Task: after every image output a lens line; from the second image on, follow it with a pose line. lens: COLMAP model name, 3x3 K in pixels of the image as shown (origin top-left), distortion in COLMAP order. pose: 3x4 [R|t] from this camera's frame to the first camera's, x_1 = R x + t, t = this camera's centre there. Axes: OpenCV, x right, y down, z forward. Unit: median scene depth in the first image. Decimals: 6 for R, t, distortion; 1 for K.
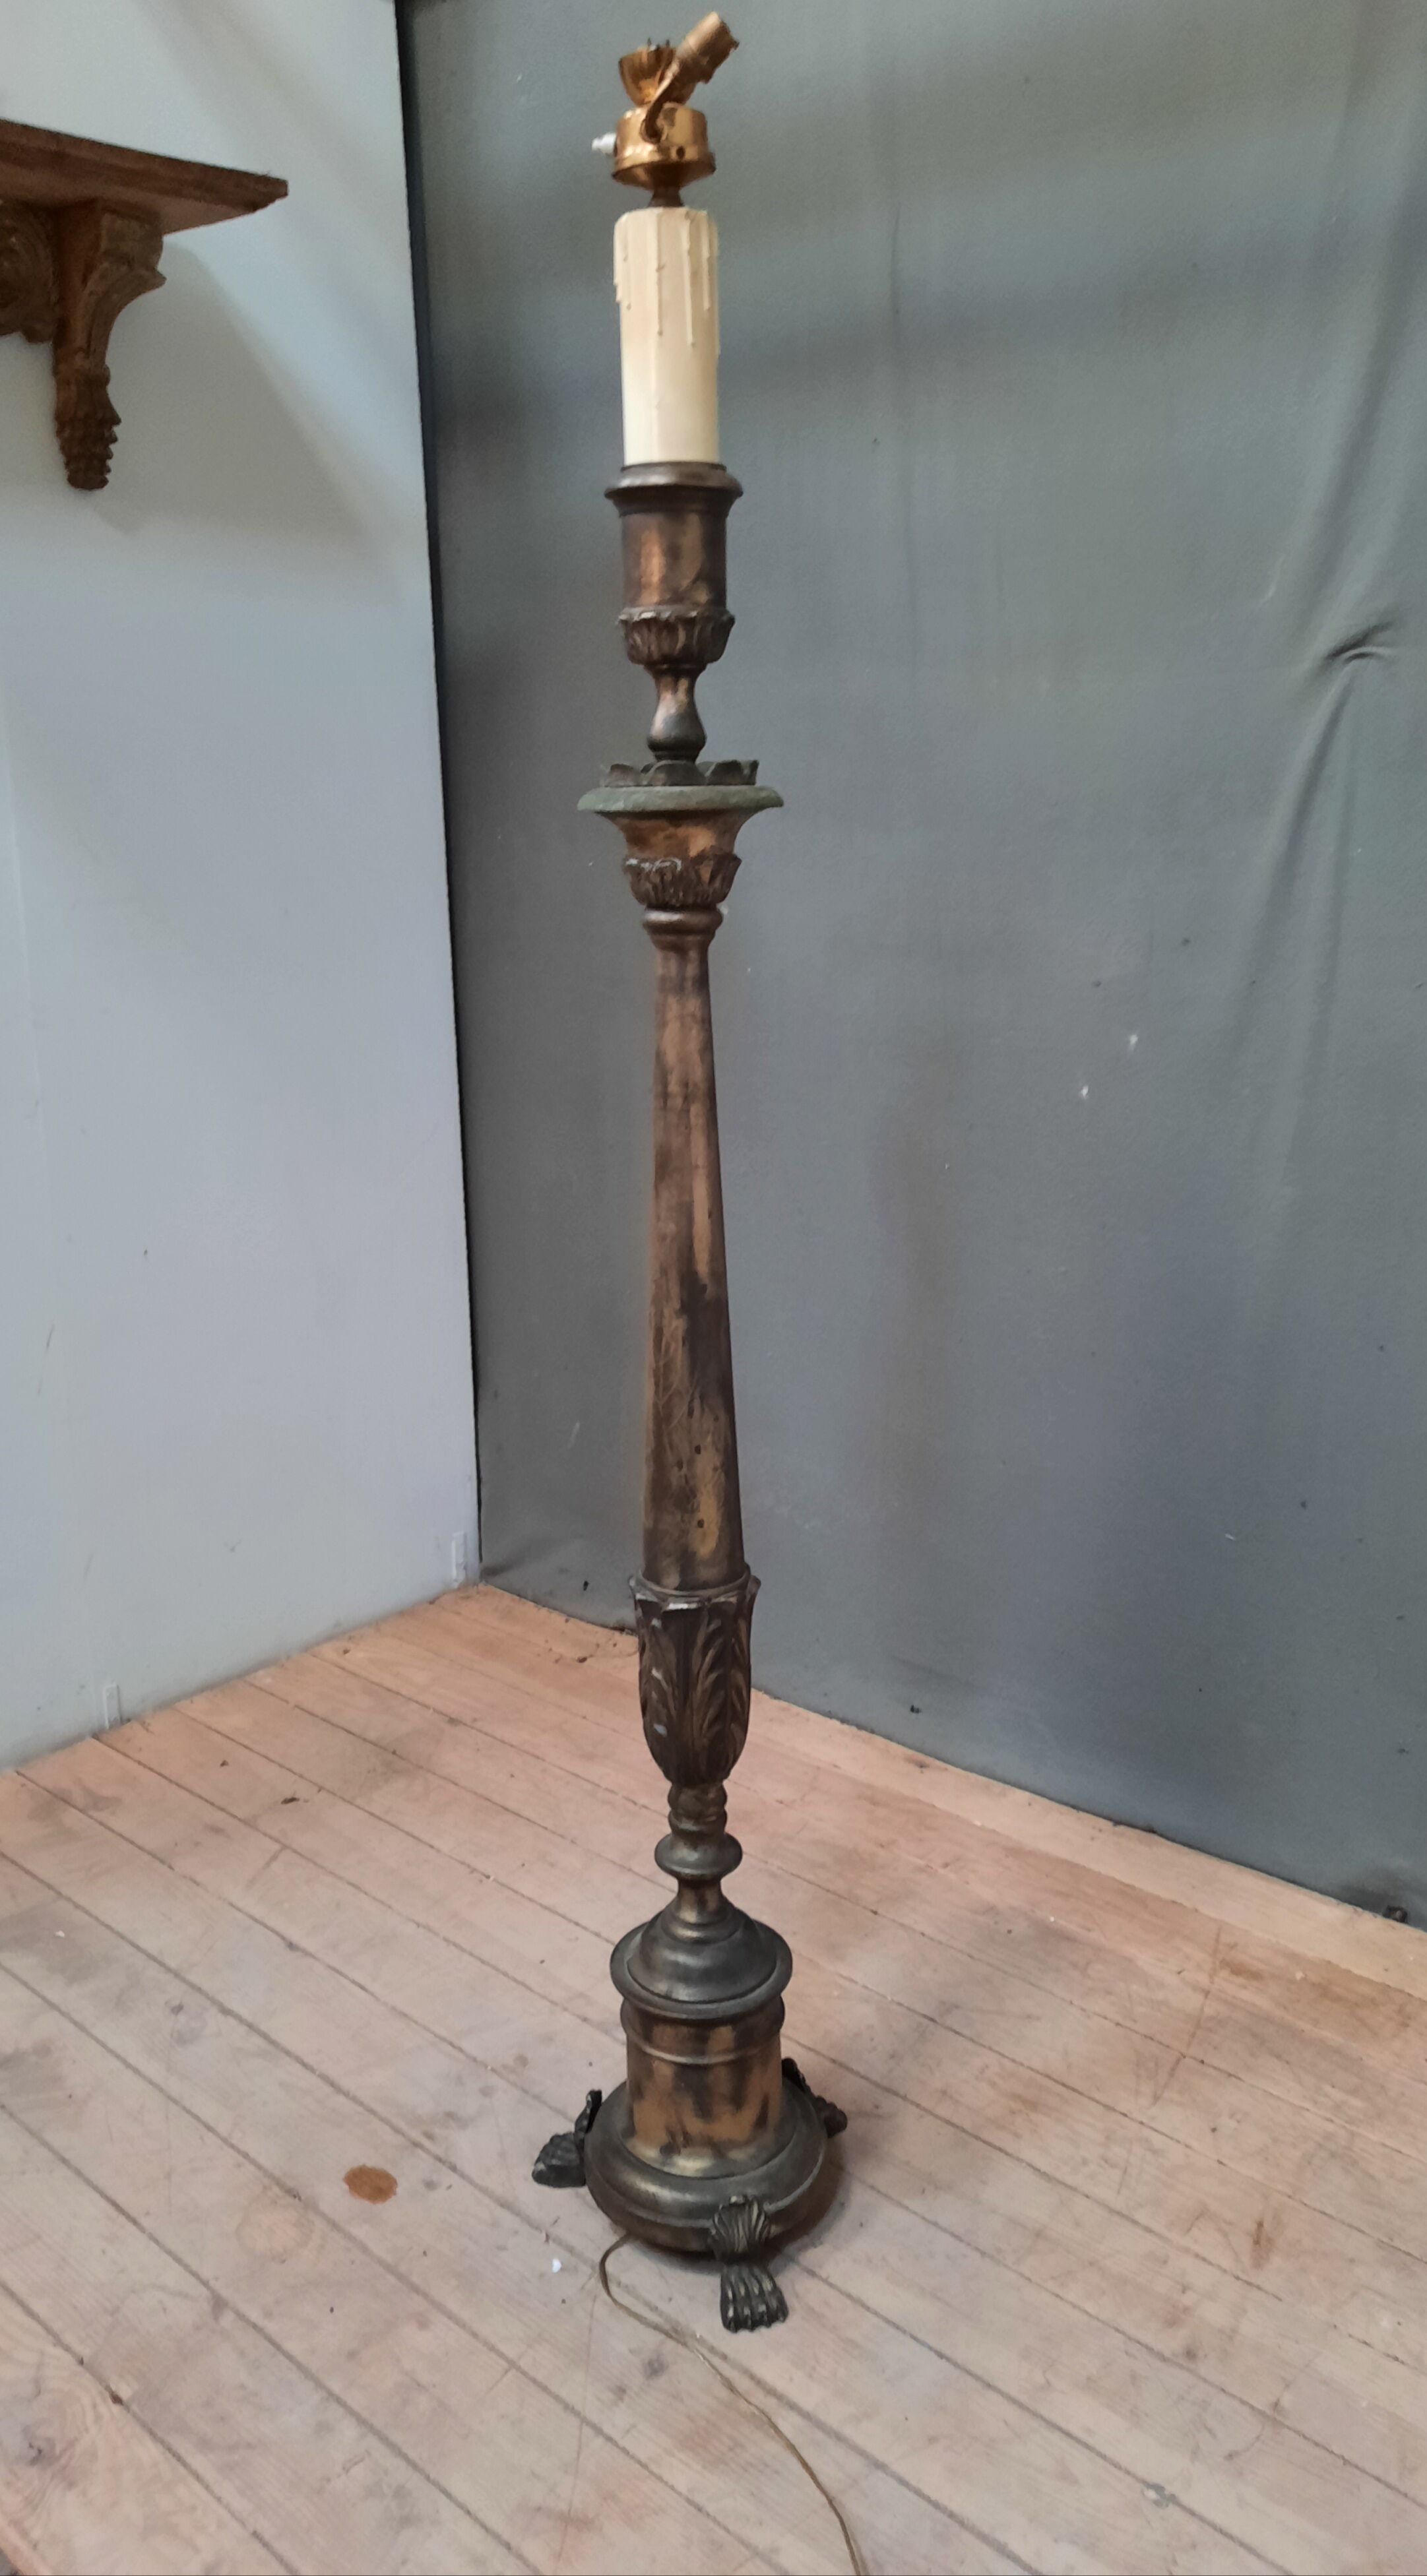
lens RADIAL K [[1885.1, 0, 713.5], [0, 1885.1, 1288.0], [0, 0, 1]] dist [0.048125, -0.057994]
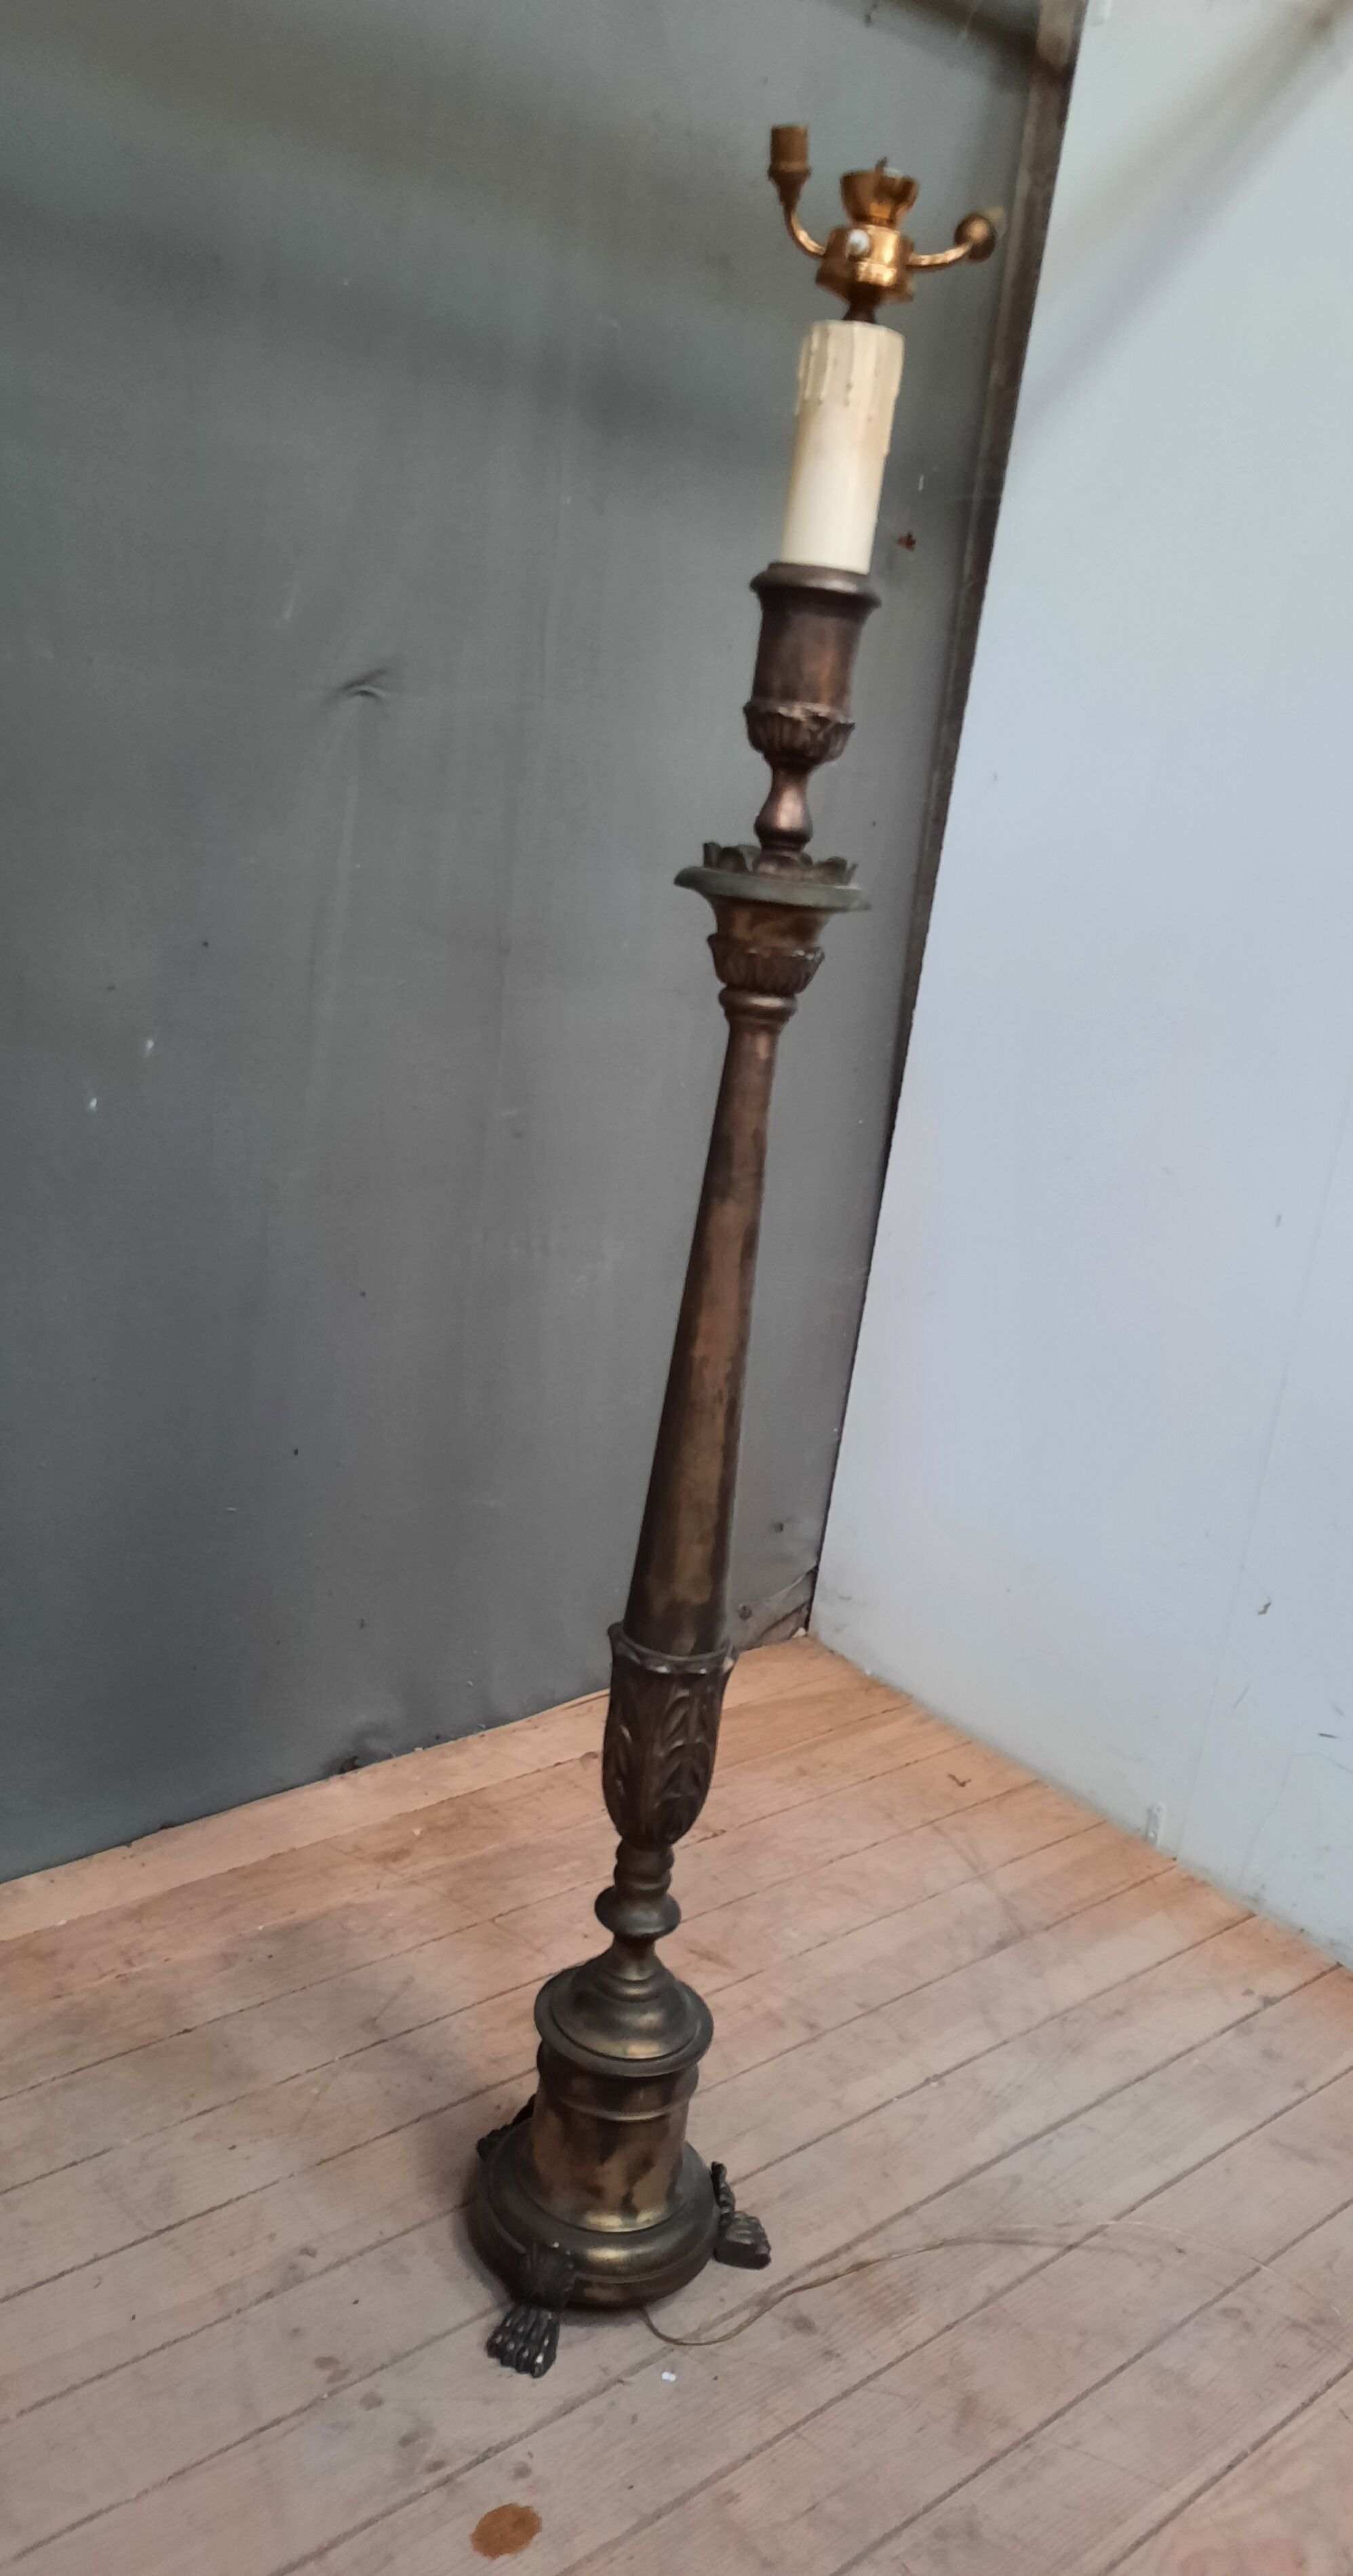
lens RADIAL K [[1929.1, 0, 588.8], [0, 1929.1, 1278.6], [0, 0, 1]] dist [0.063302, -0.065260]
pose [[0.145344, -0.213115, 0.966156, -0.881091], [0.130424, 0.972130, 0.194813, -0.219096], [-0.980747, 0.097695, 0.169089, 0.766989]]
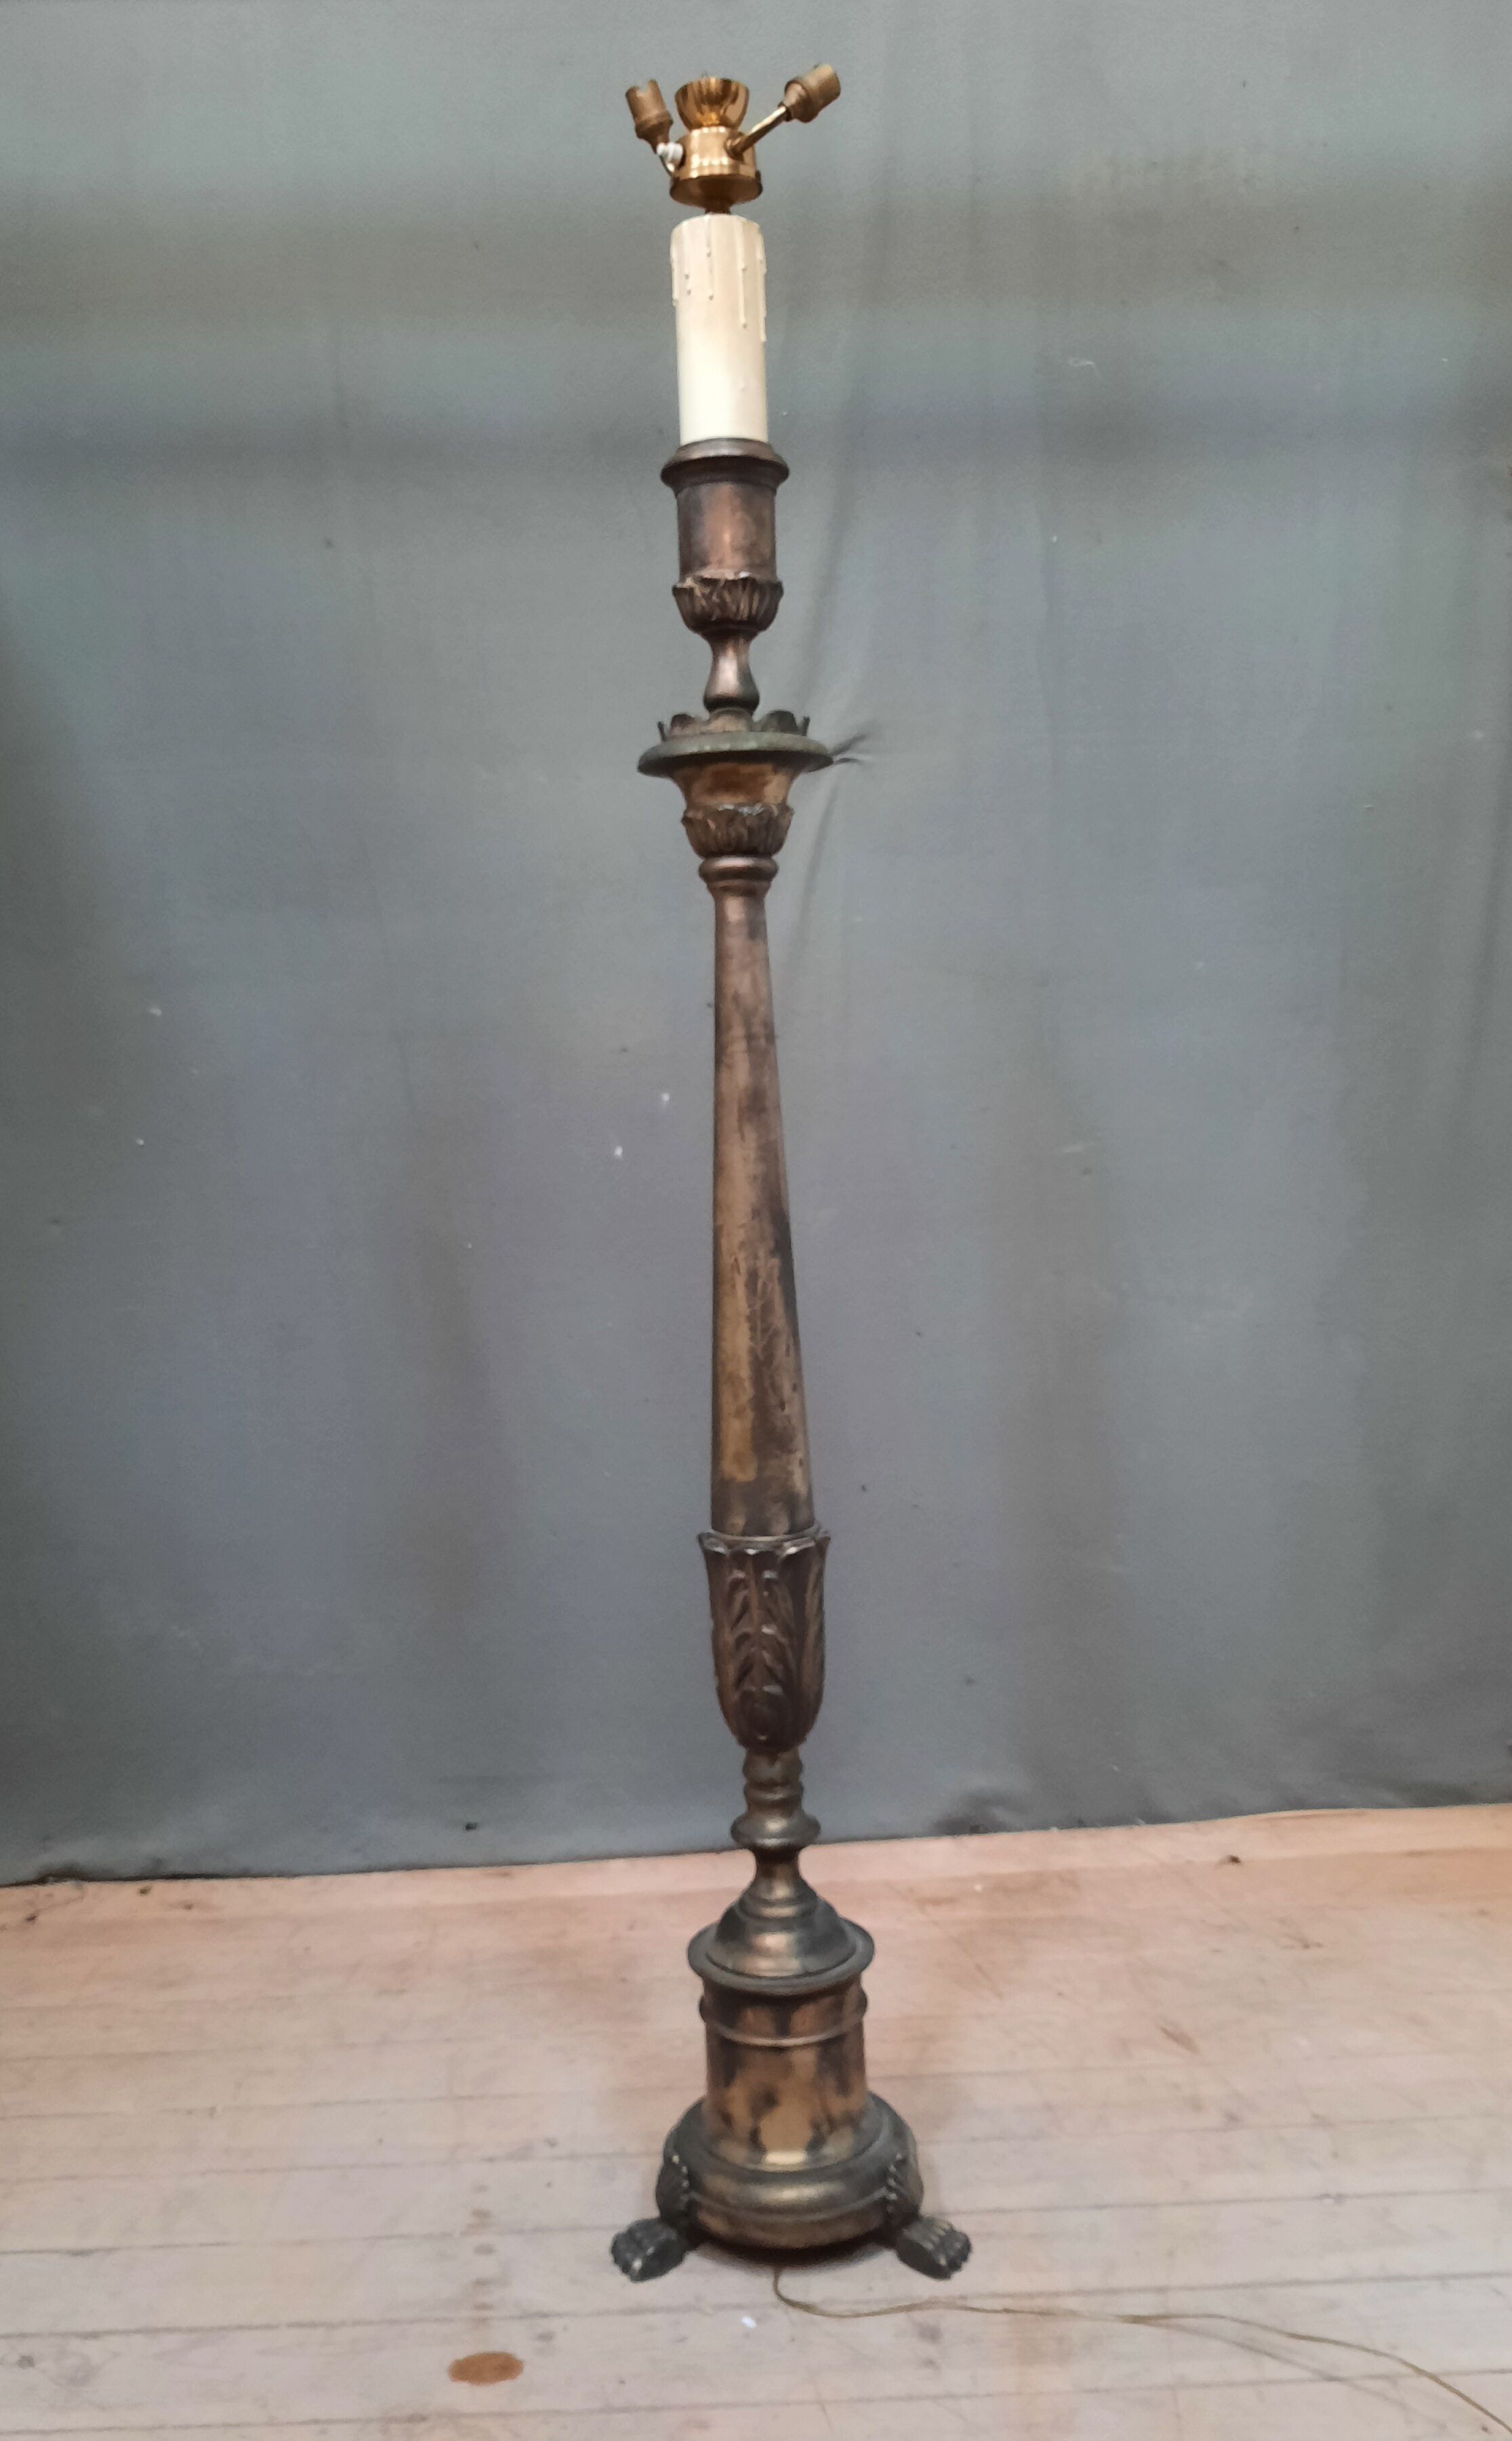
lens RADIAL K [[1930.2, 0, 704.8], [0, 1930.2, 1331.3], [0, 0, 1]] dist [0.052264, -0.081021]
pose [[0.740503, -0.097161, 0.664992, -0.633974], [0.193880, 0.978309, -0.072956, 0.106008], [-0.643479, 0.182953, 0.743279, 0.217770]]
